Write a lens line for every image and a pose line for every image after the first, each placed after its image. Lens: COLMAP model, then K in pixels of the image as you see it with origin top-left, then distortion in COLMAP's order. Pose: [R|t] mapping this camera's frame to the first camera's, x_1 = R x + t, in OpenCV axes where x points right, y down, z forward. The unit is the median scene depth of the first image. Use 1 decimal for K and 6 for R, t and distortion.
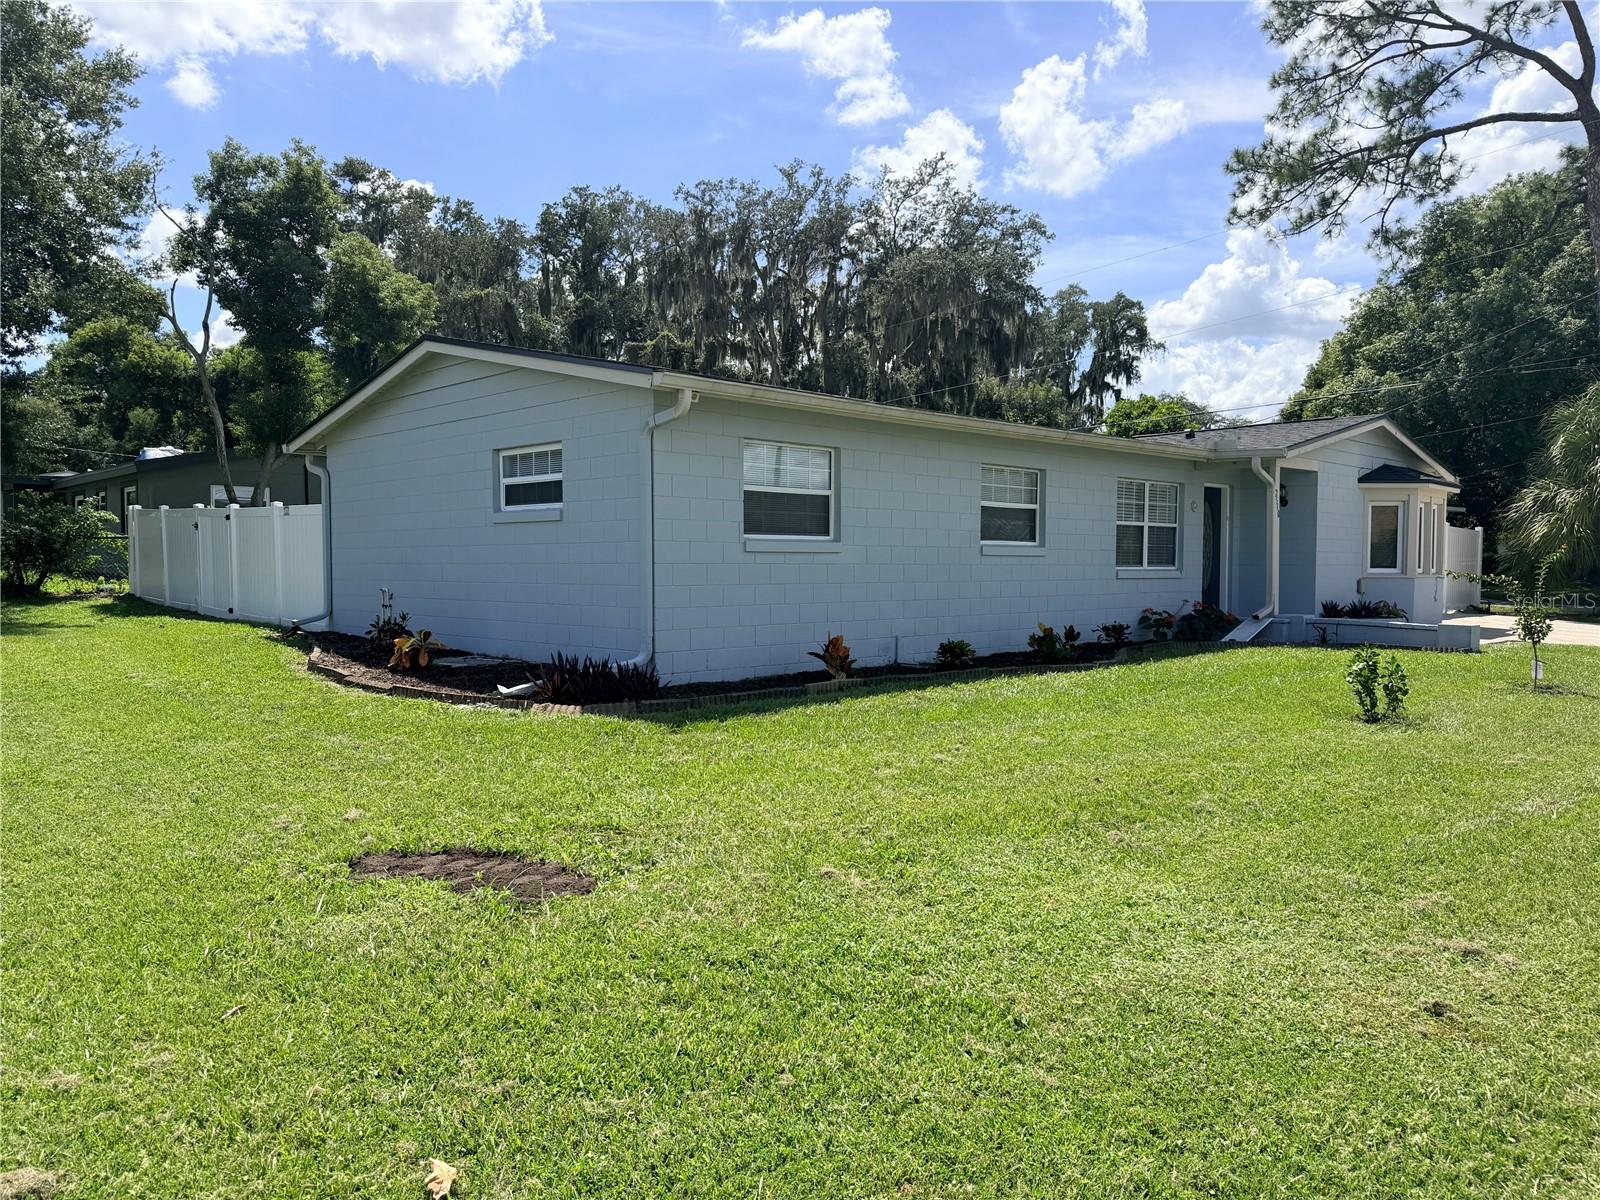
lens RADIAL K [[1142.7, 0, 807.3], [0, 1142.7, 608.5], [0, 0, 1]] dist [0.021185, -0.033015]
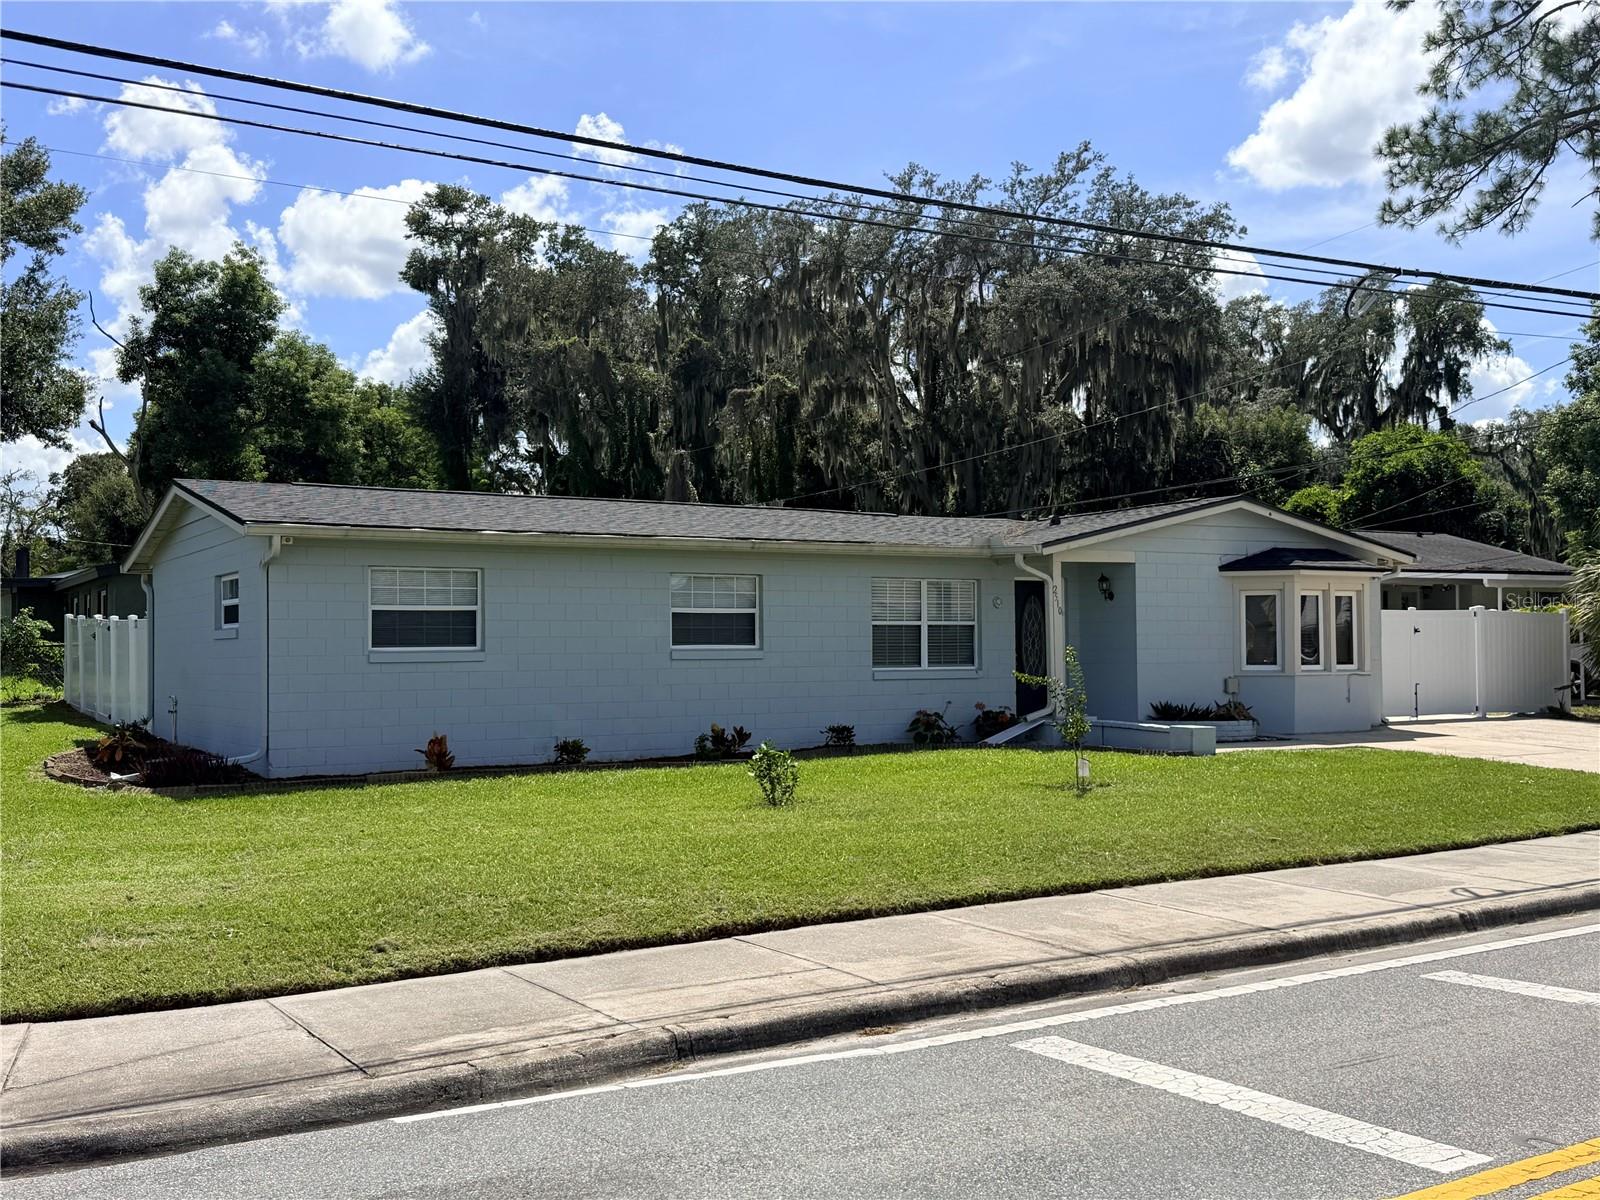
lens RADIAL K [[1592.8, 0, 815.2], [0, 1592.8, 597.1], [0, 0, 1]] dist [0.139842, -0.277178]
pose [[0.975252, -0.019465, -0.220239, 0.234065], [0.003734, 0.997425, -0.071616, 0.000690], [0.221066, 0.069021, 0.972813, -0.159569]]
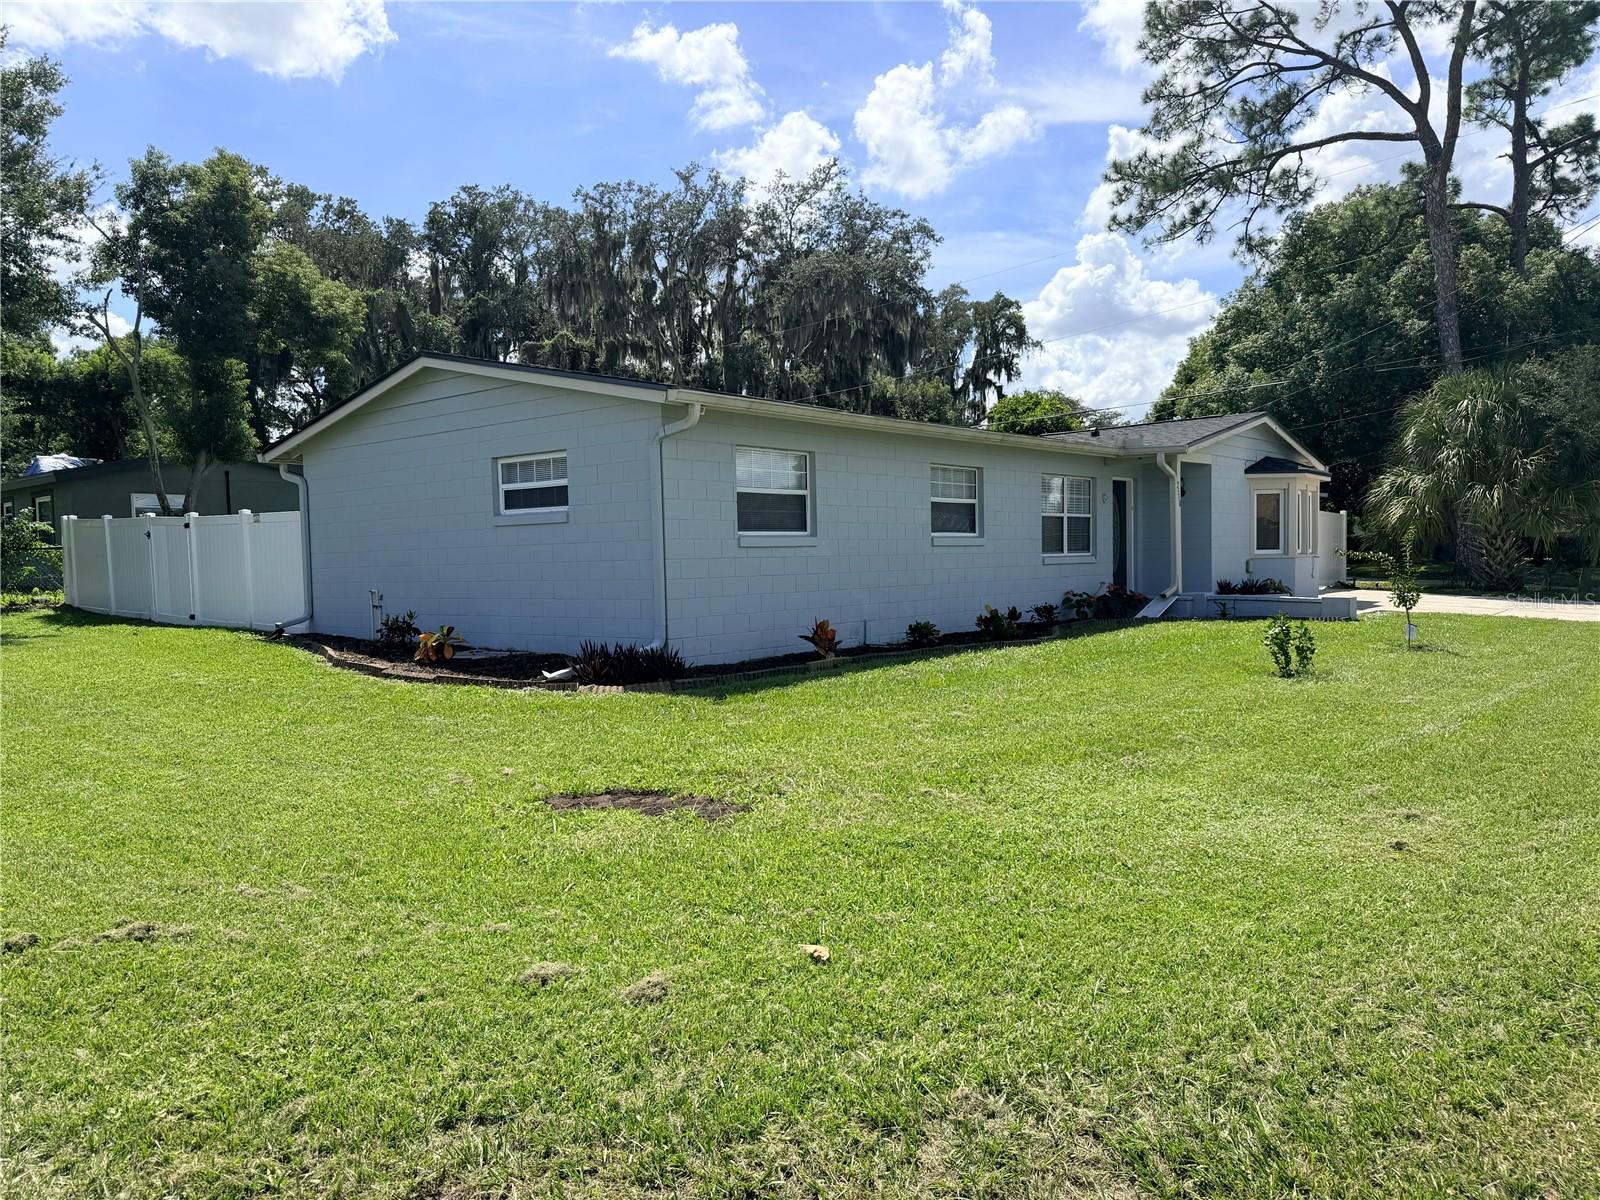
lens RADIAL K [[1142.7, 0, 807.3], [0, 1142.7, 608.5], [0, 0, 1]] dist [0.021185, -0.033015]
pose [[0.994376, -0.028238, 0.102076, -0.031904], [0.027795, 0.999597, 0.005755, 0.001725], [-0.102197, -0.002885, 0.994760, -0.035135]]
